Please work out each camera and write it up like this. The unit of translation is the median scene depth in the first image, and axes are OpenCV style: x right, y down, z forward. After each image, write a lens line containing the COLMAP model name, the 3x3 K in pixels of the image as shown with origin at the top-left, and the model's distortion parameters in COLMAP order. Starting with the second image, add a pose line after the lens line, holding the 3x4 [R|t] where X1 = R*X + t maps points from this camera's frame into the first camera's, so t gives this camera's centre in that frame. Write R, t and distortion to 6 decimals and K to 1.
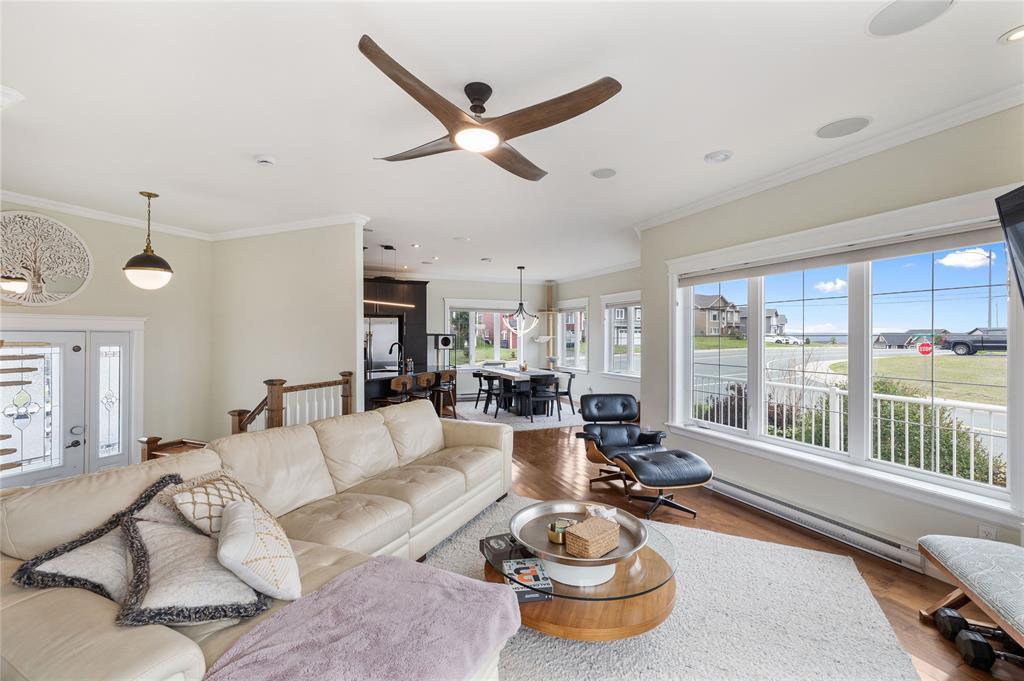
lens RADIAL K [[436.1, 0, 513.9], [0, 436.1, 335.8], [0, 0, 1]] dist [-0.000194, 0.000046]
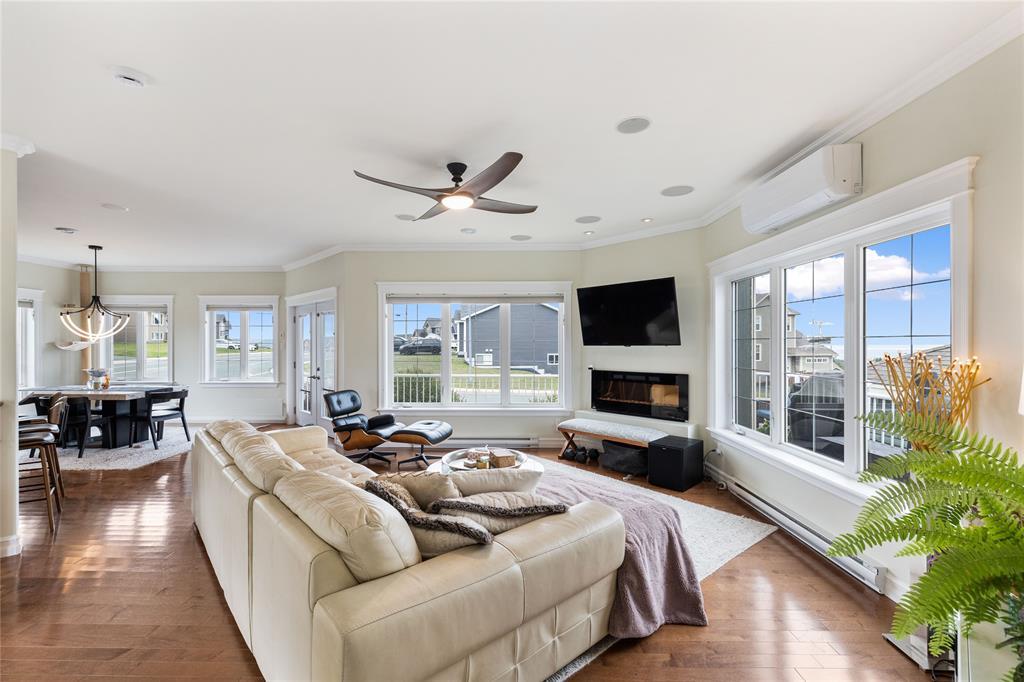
lens RADIAL K [[431.8, 0, 511.1], [0, 431.8, 347.7], [0, 0, 1]] dist [0.001855, 0.000232]
pose [[0.399358, -0.011901, 0.916718, -0.356325], [-0.000444, 0.999913, 0.013175, 0.002009], [-0.916795, -0.005669, 0.399318, 0.077352]]
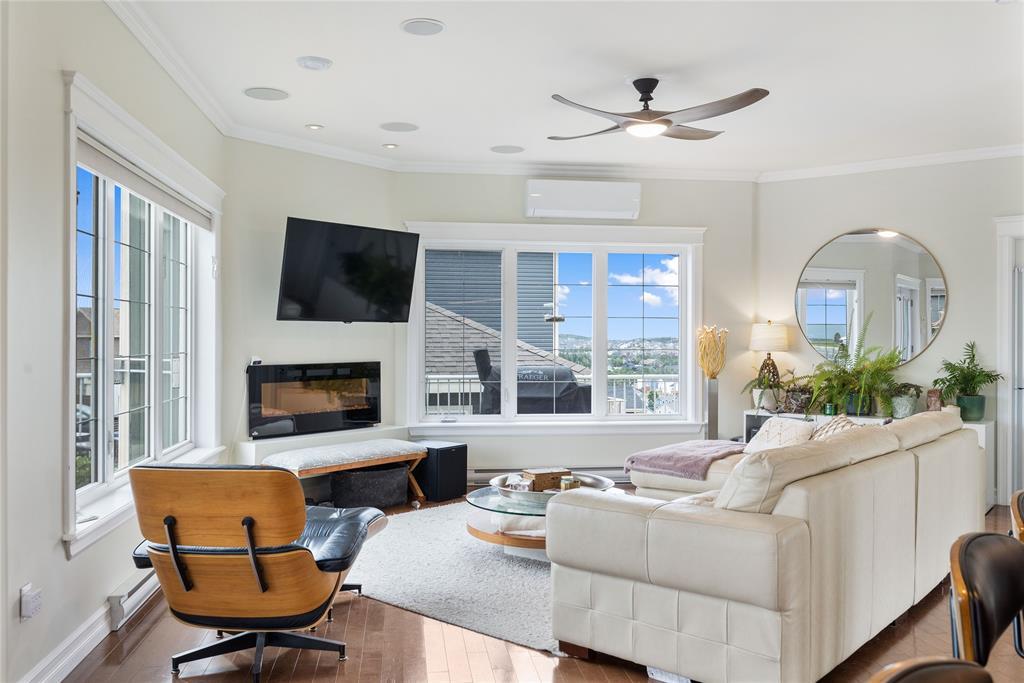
lens RADIAL K [[840.5, 0, 508.7], [0, 840.5, 344.3], [0, 0, 1]] dist [0.002427, -0.000313]
pose [[-0.957470, -0.007966, 0.288423, -0.099768], [-0.007082, 0.999966, 0.004106, 0.023472], [-0.288446, 0.001888, -0.957494, 0.856295]]
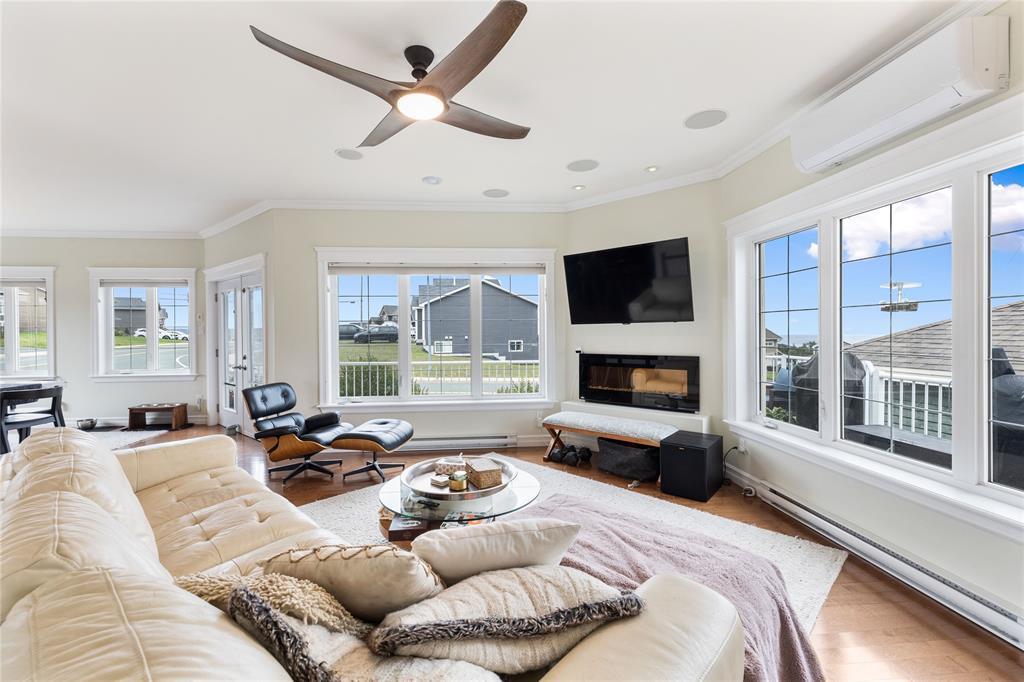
lens RADIAL K [[431.4, 0, 509.0], [0, 431.4, 336.2], [0, 0, 1]] dist [0.002715, 0.000476]
pose [[0.315202, -0.017298, 0.948867, -0.257305], [0.007481, 0.999848, 0.015742, 0.013412], [-0.948995, 0.002137, 0.315283, 0.140562]]
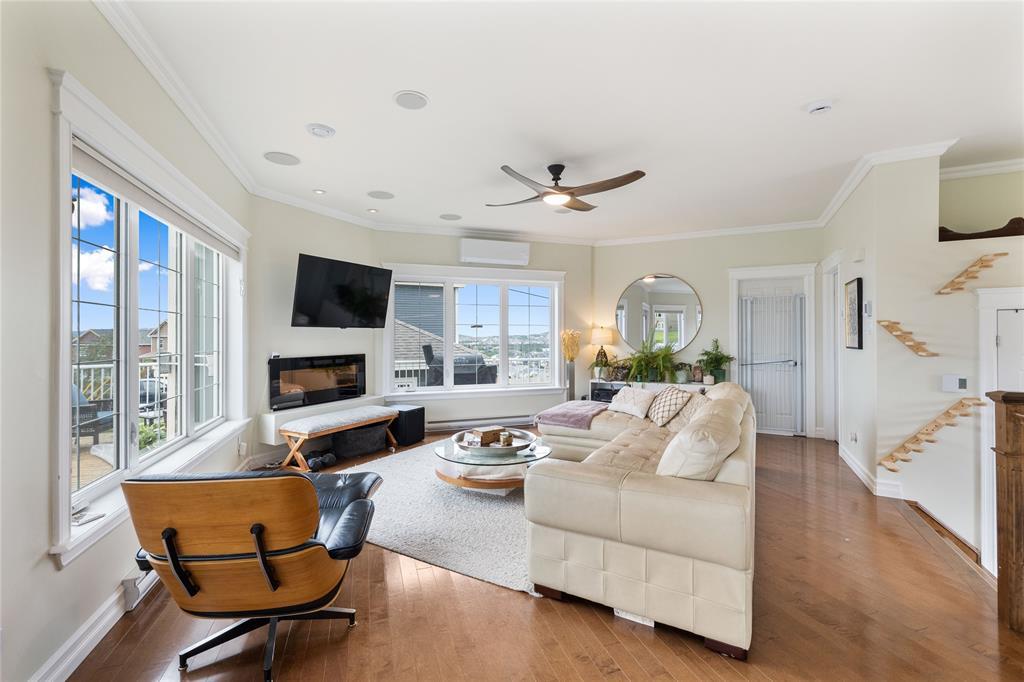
lens RADIAL K [[431.4, 0, 509.0], [0, 431.4, 336.2], [0, 0, 1]] dist [0.002715, 0.000476]
pose [[-0.995185, -0.001395, 0.098007, -0.016736], [-0.001754, 0.999992, -0.003571, 0.020311], [-0.098001, -0.003726, -0.995179, 0.720840]]
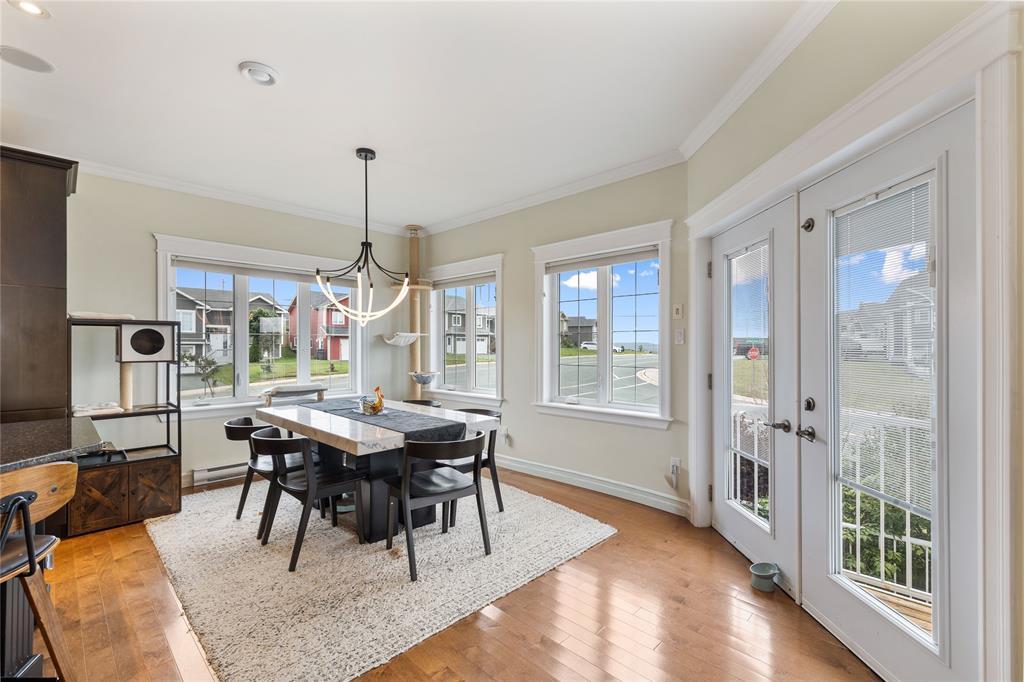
lens RADIAL K [[446.3, 0, 512.3], [0, 446.3, 344.2], [0, 0, 1]] dist [0.006759, 0.000051]
pose [[0.926923, -0.002404, 0.375244, -0.013078], [0.003628, 0.999990, -0.002554, 0.018696], [-0.375234, 0.003729, 0.926922, 0.555999]]
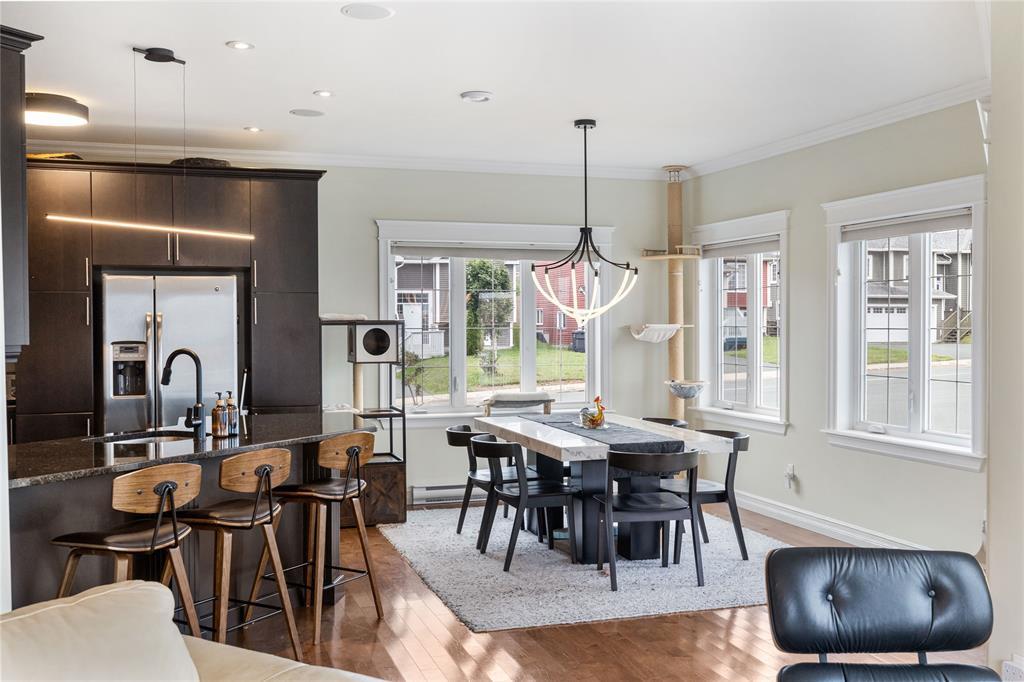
lens RADIAL K [[997.4, 0, 512.0], [0, 997.4, 341.0], [0, 0, 1]] dist [-0.003312, -0.004033]
pose [[0.995406, -0.004297, -0.095652, 0.032154], [0.006140, 0.999801, 0.018977, -0.001801], [0.095551, -0.019477, 0.995234, 0.214169]]
